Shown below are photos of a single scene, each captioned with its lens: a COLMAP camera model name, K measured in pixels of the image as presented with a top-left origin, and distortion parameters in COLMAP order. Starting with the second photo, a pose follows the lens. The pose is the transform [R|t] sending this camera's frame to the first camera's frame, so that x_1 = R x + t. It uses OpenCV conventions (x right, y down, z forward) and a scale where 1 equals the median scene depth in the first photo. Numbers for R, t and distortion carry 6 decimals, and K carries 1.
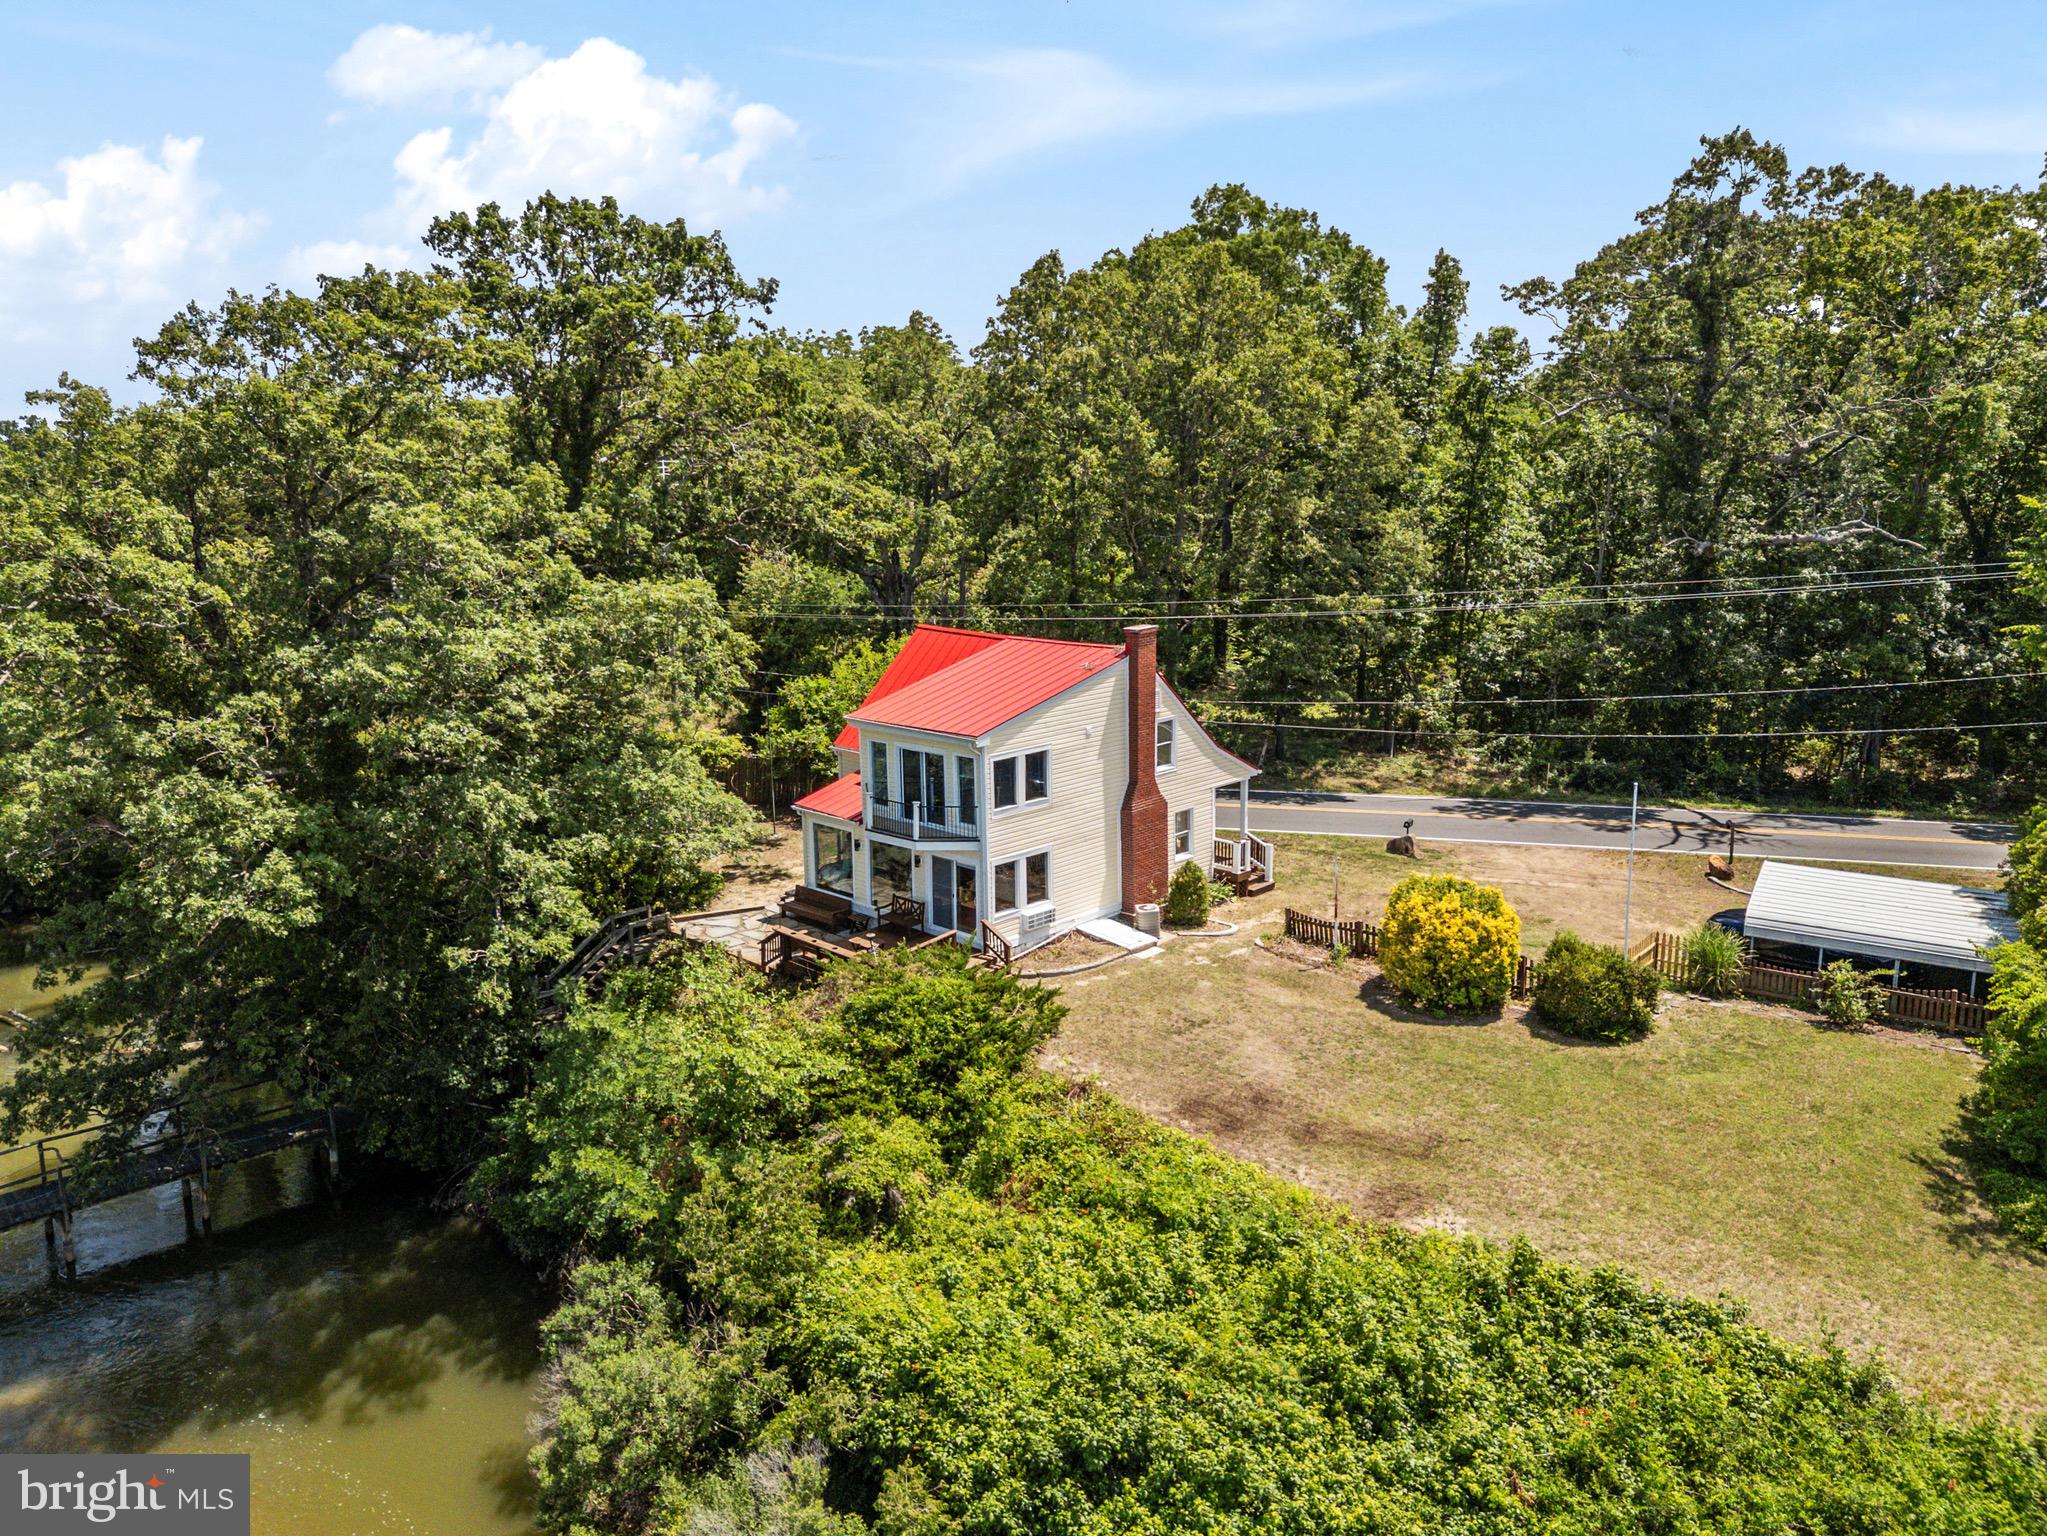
lens RADIAL K [[1355.4, 0, 1021.3], [0, 1355.4, 768.1], [0, 0, 1]] dist [0.008977, 0.001189]
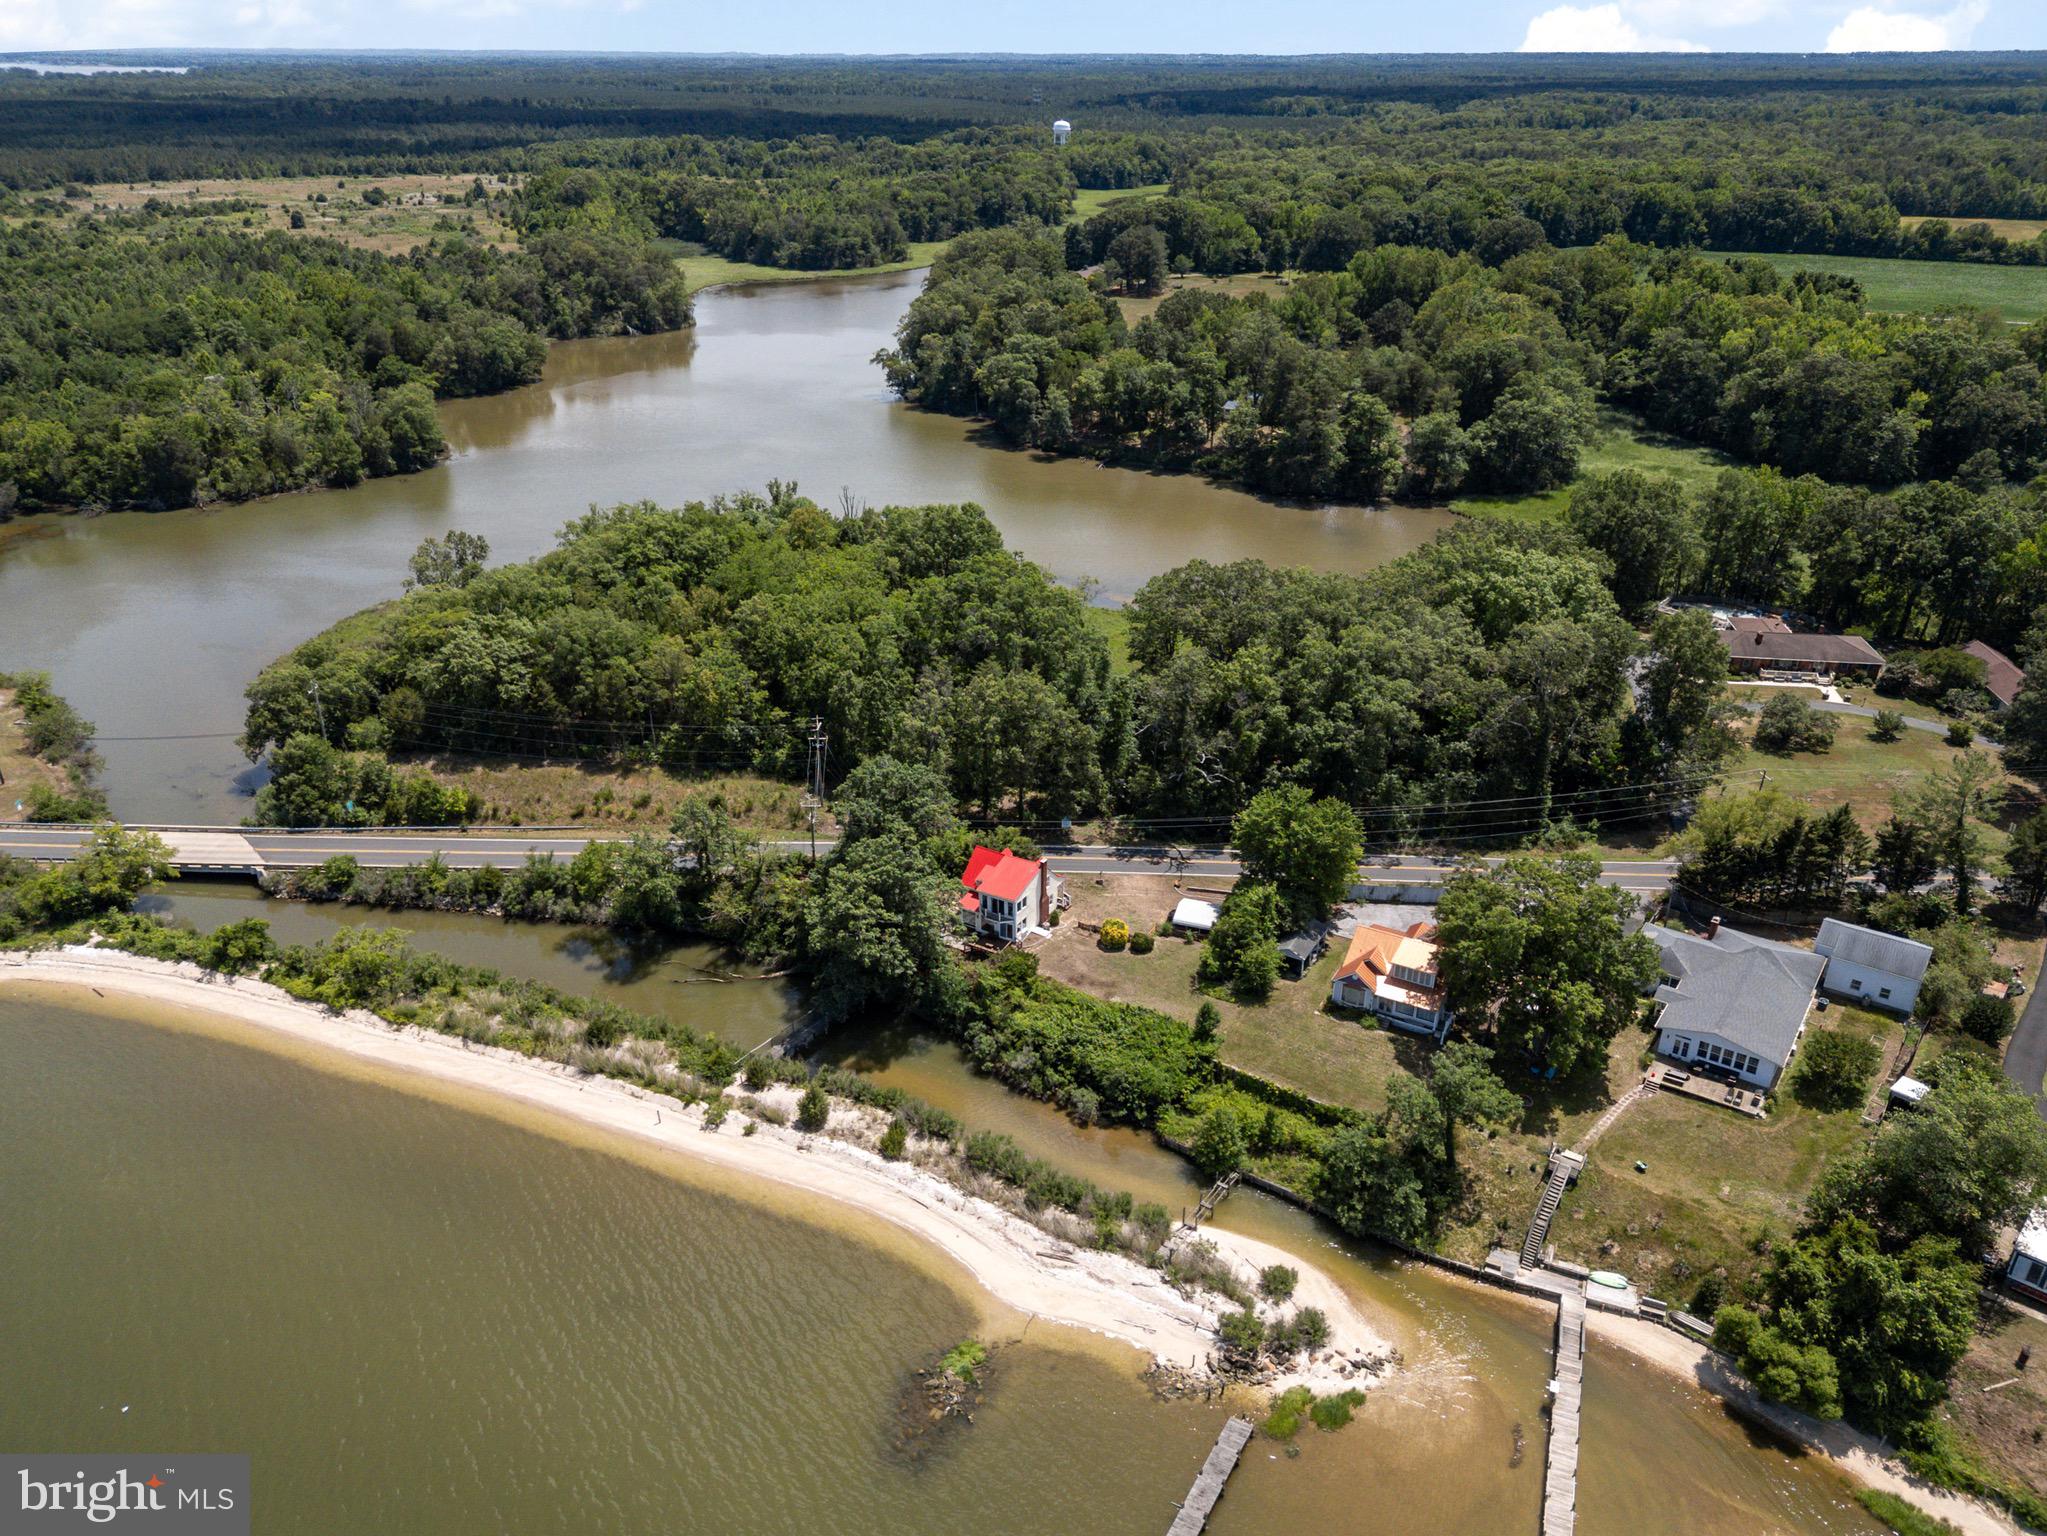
lens RADIAL K [[1355.4, 0, 1025.6], [0, 1355.4, 768.0], [0, 0, 1]] dist [0.008977, 0.001189]
pose [[0.963507, -0.095766, 0.249967, -1.183906], [0.022061, 0.959046, 0.282389, -1.877853], [-0.266774, -0.266570, 0.926160, -3.352591]]
